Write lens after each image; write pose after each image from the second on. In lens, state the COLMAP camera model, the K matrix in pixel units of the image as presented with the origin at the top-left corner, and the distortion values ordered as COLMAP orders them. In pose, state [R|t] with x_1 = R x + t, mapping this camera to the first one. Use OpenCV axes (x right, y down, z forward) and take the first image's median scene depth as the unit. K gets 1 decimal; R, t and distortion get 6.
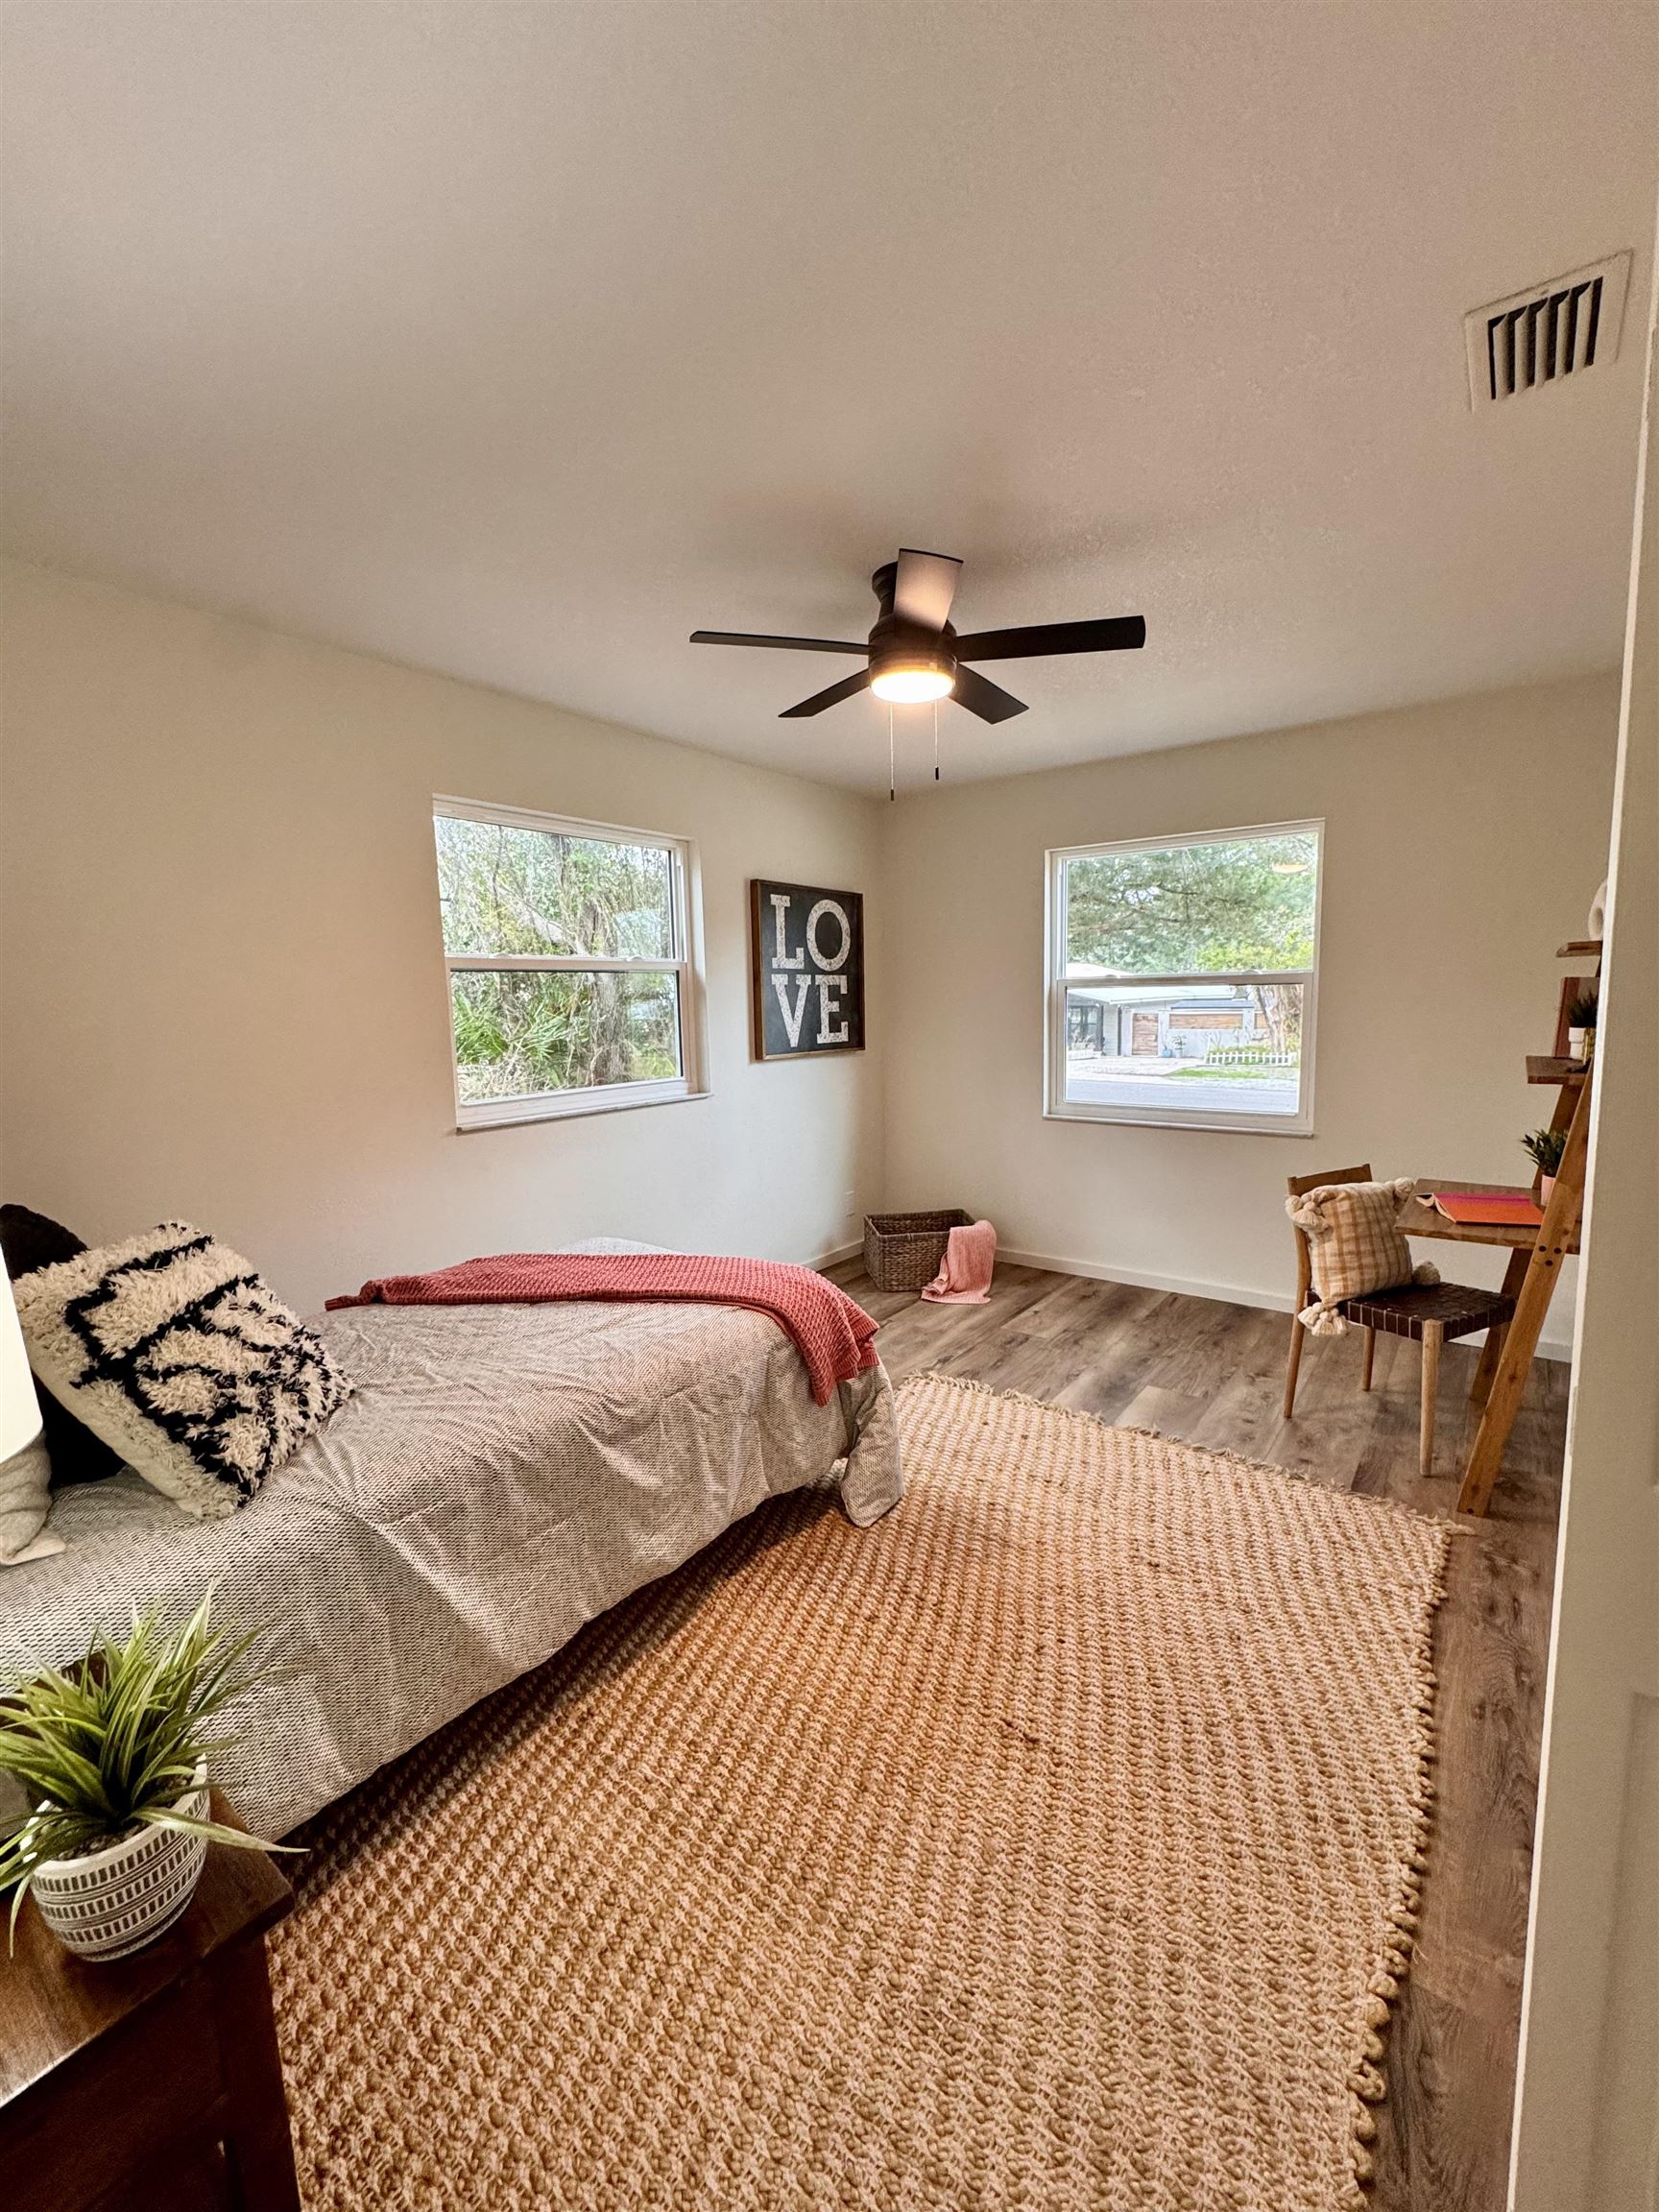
lens RADIAL K [[899.6, 0, 827.3], [0, 899.6, 1098.1], [0, 0, 1]] dist [-0.004571, 0.000552]
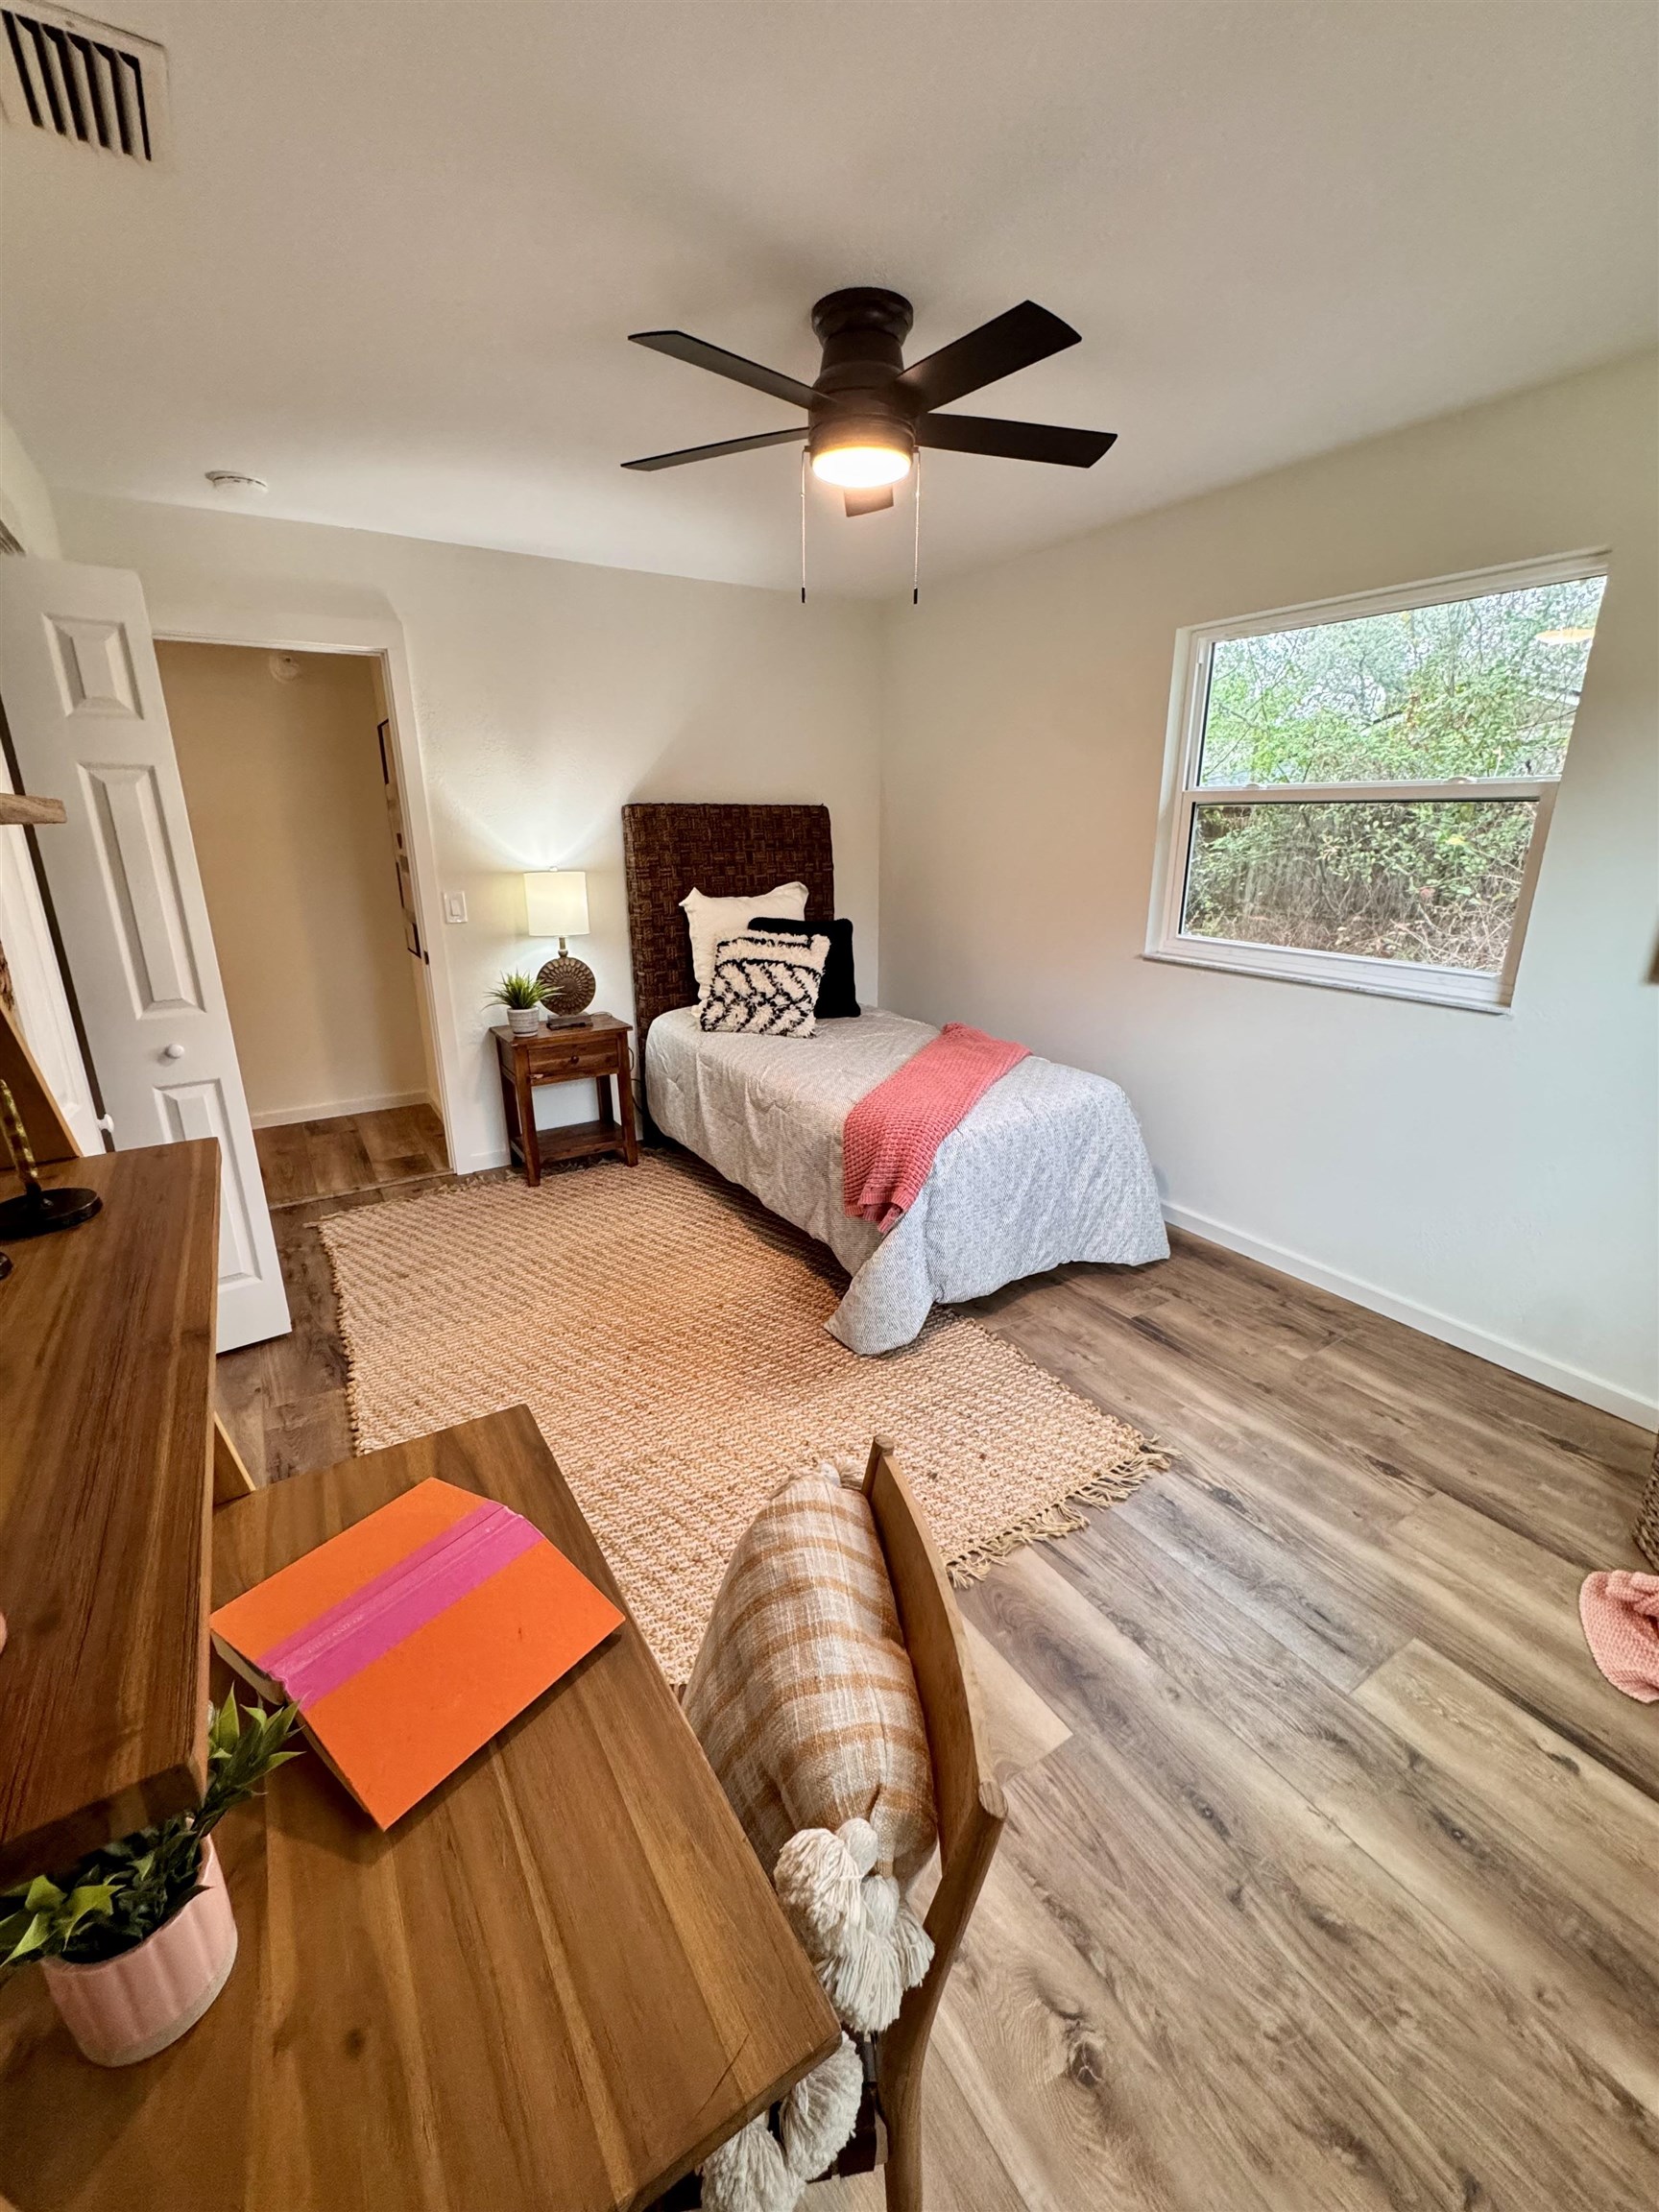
lens RADIAL K [[899.6, 0, 833.3], [0, 899.6, 1102.4], [0, 0, 1]] dist [-0.004571, 0.000552]
pose [[-0.342795, 0.299367, -0.890433, 0.656034], [-0.101708, 0.930465, 0.351981, -0.128578], [0.933888, 0.211222, -0.288510, 0.865422]]
